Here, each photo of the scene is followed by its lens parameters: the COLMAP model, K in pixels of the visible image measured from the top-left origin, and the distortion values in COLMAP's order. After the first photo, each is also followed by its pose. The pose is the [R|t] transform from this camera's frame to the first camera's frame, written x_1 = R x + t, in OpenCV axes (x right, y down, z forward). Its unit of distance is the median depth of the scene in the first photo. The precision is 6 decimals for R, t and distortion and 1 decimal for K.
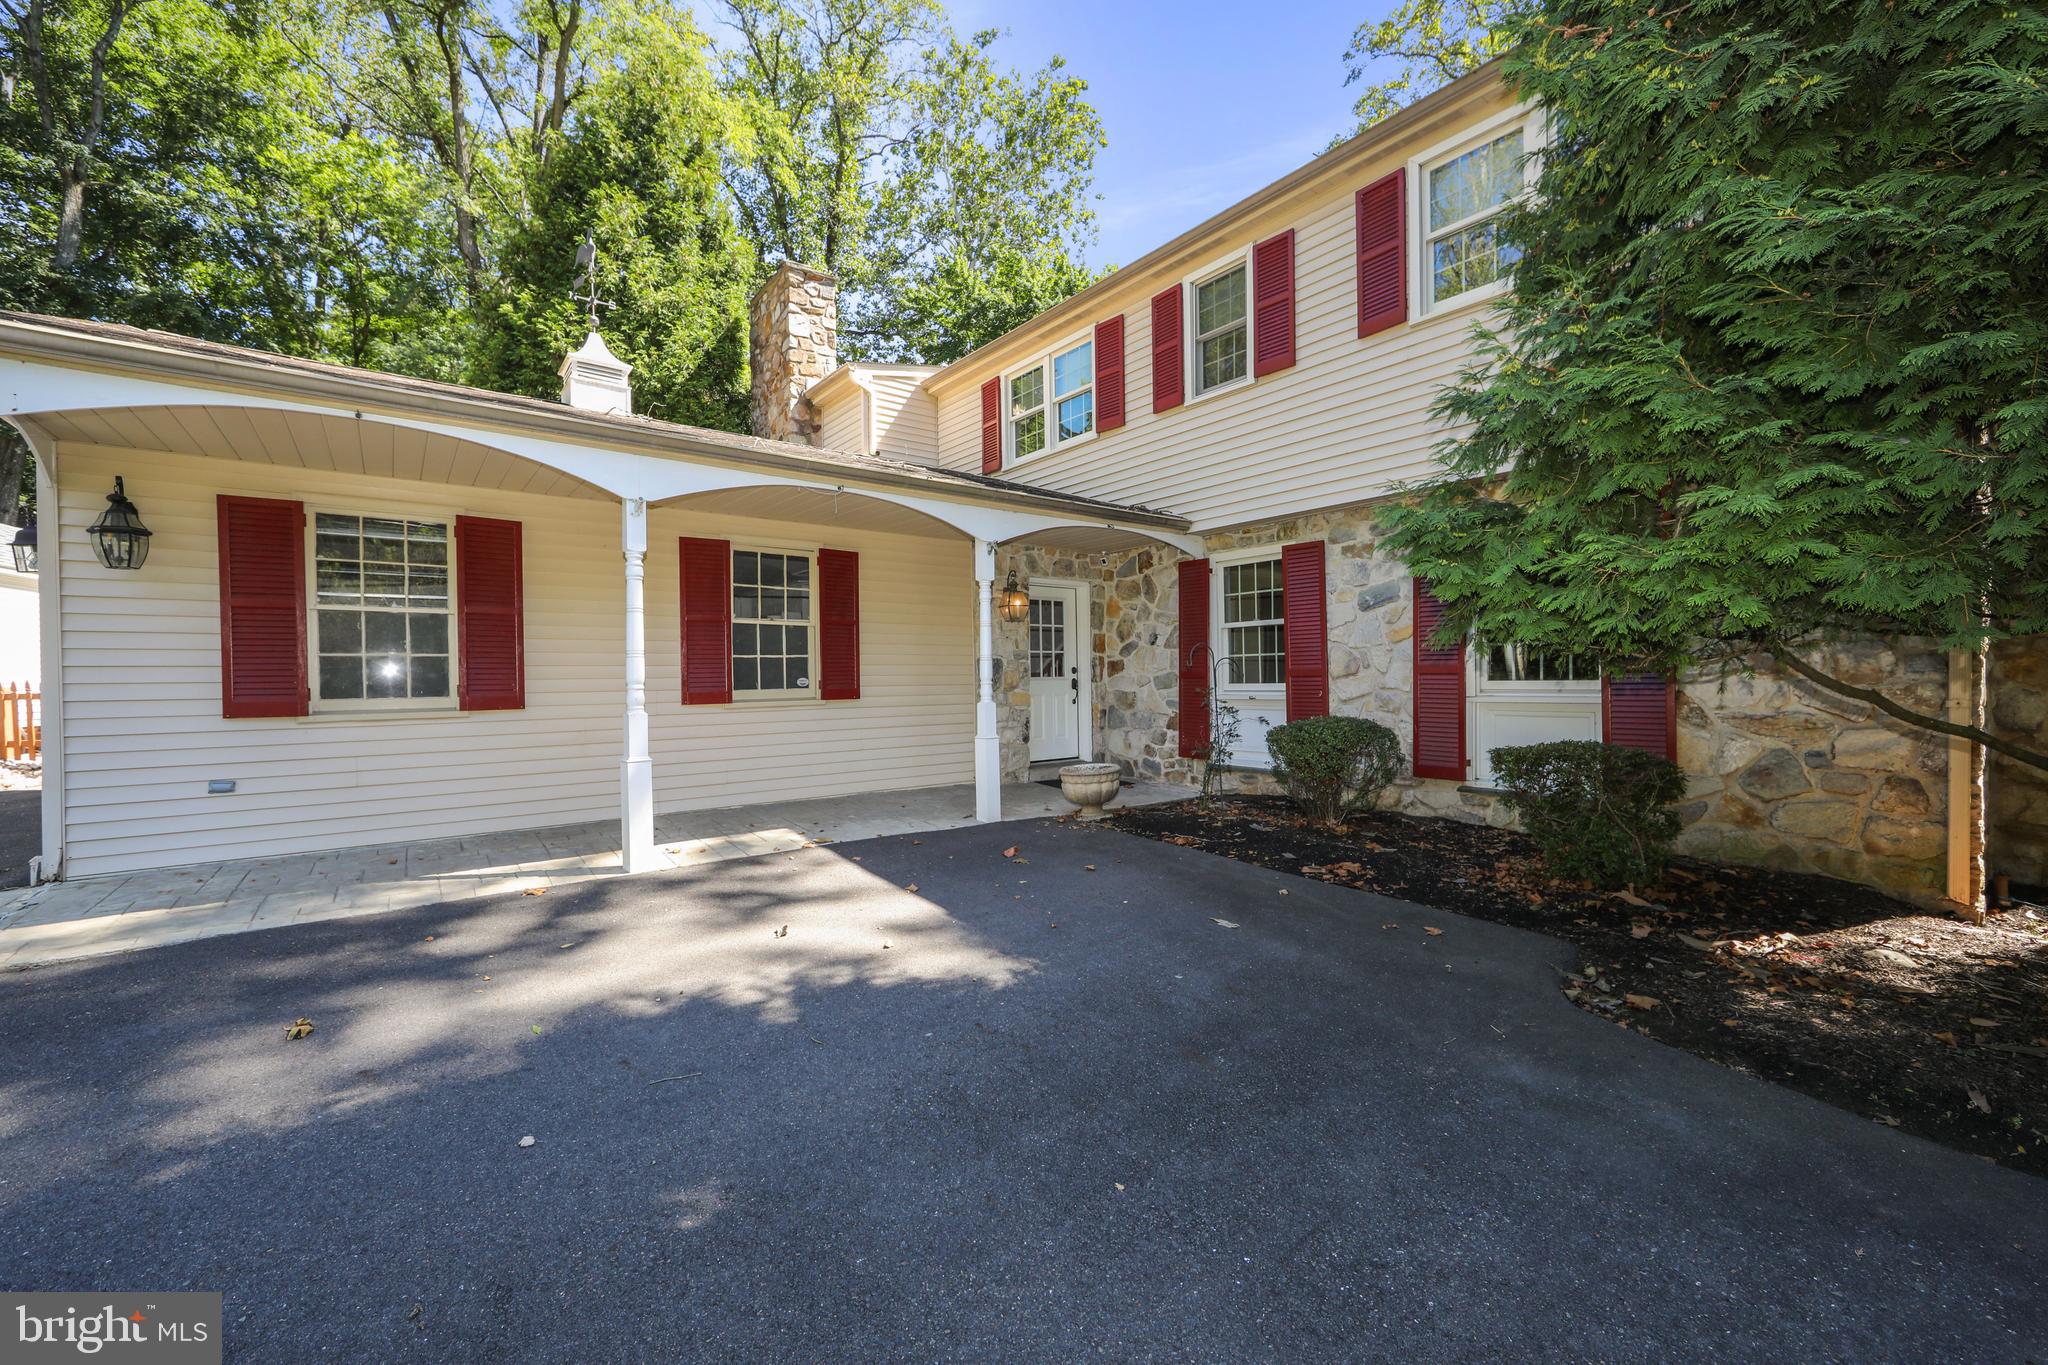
lens RADIAL K [[800.4, 0, 1052.0], [0, 800.4, 688.1], [0, 0, 1]] dist [-0.010998, 0.000335]
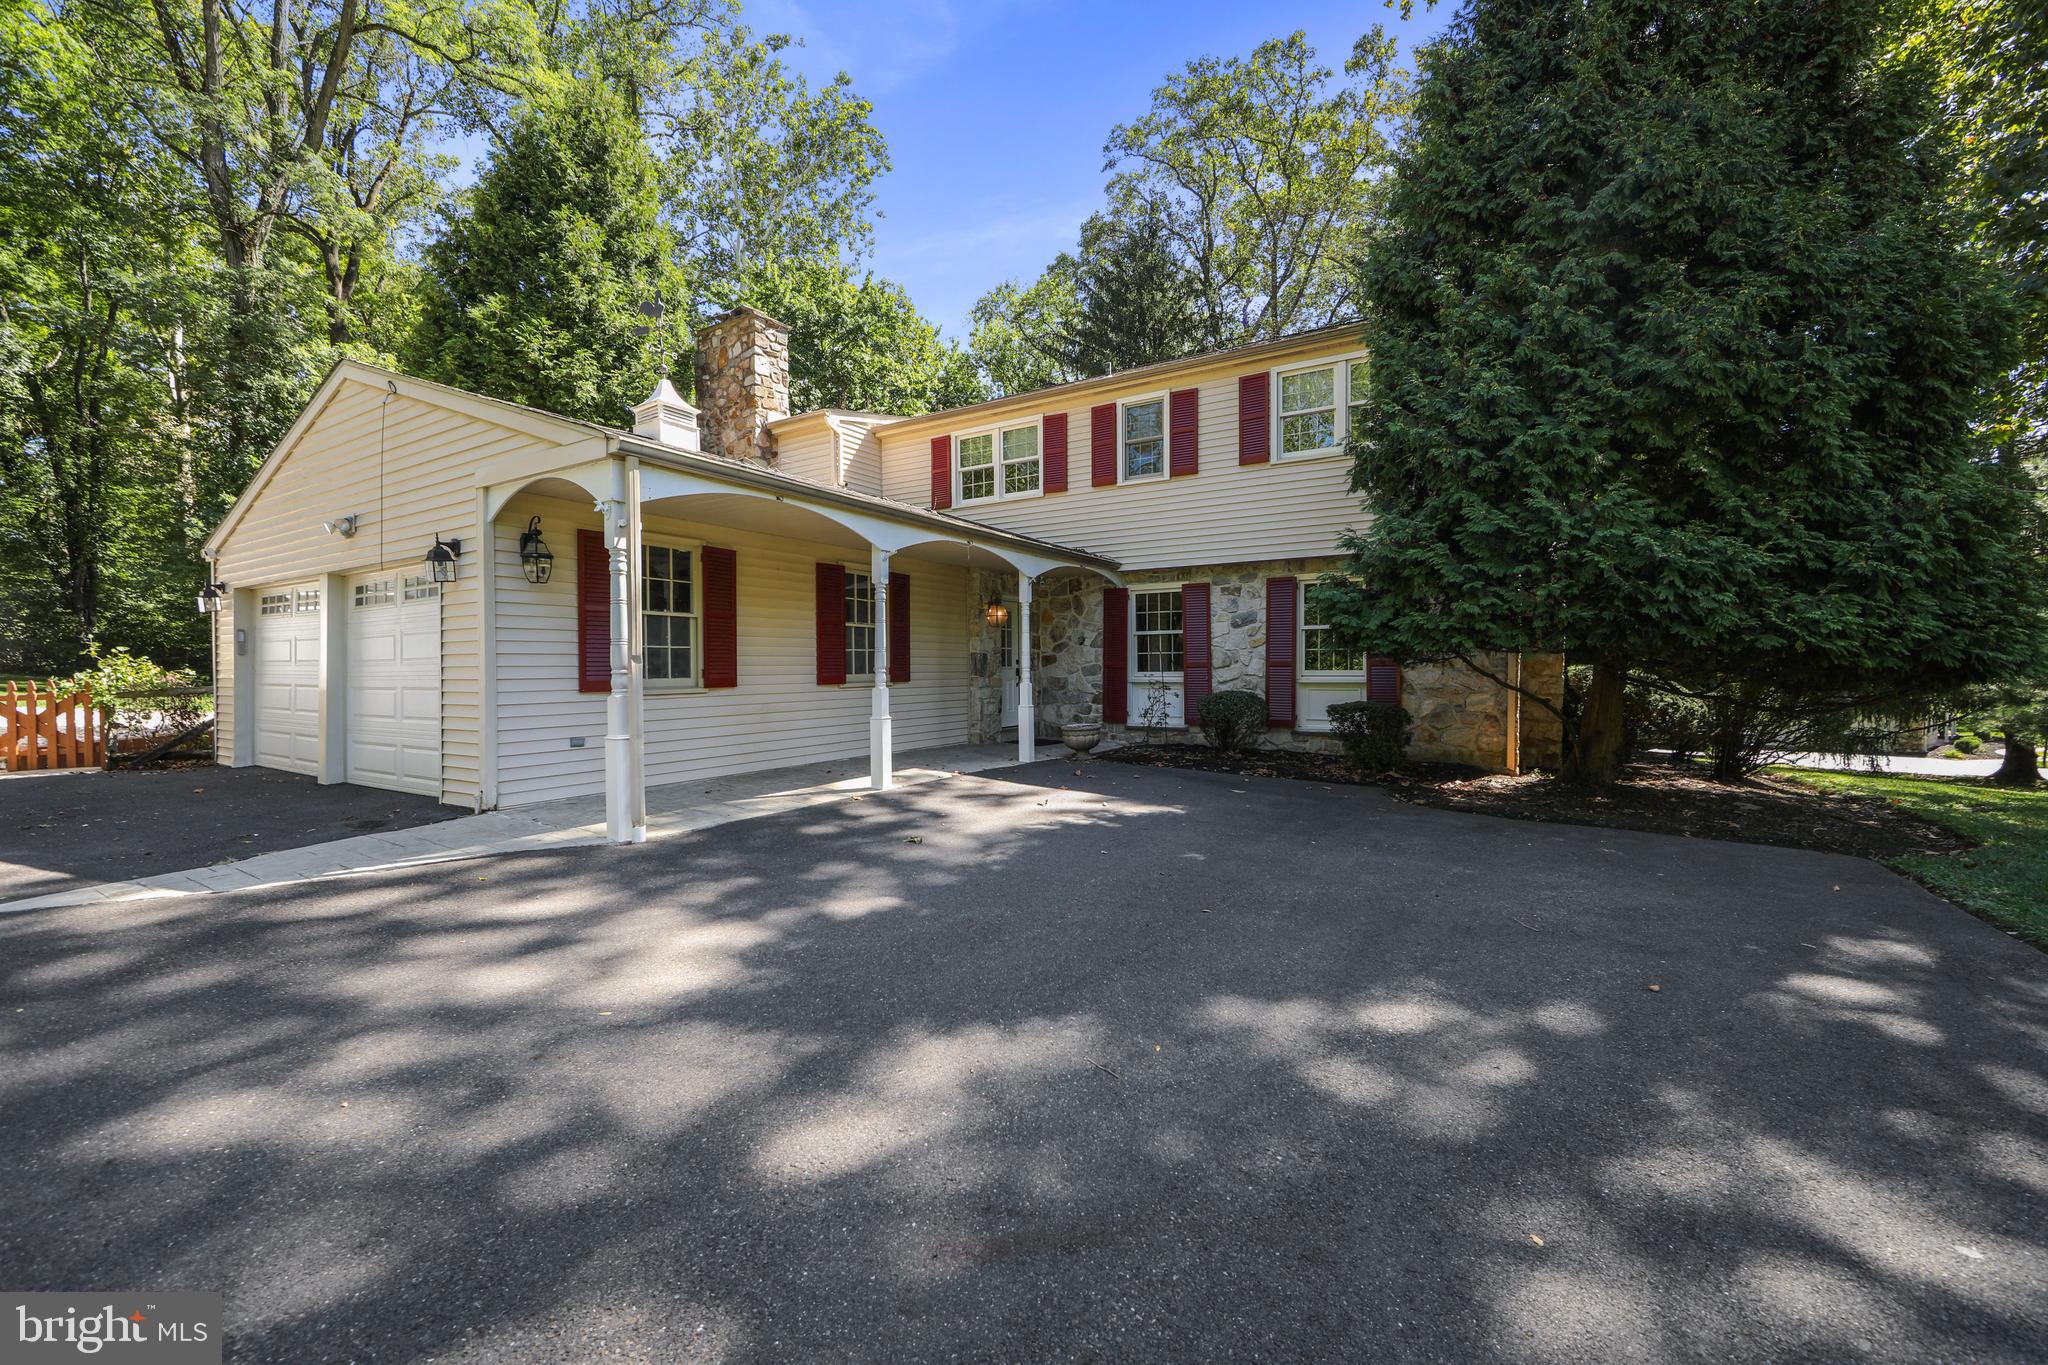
lens RADIAL K [[800.4, 0, 1052.0], [0, 800.4, 688.1], [0, 0, 1]] dist [-0.010998, 0.000335]
pose [[0.935089, -0.002917, 0.354401, -0.423384], [-0.000837, 0.999945, 0.010438, 0.008429], [-0.354412, -0.010057, 0.935035, -0.317958]]
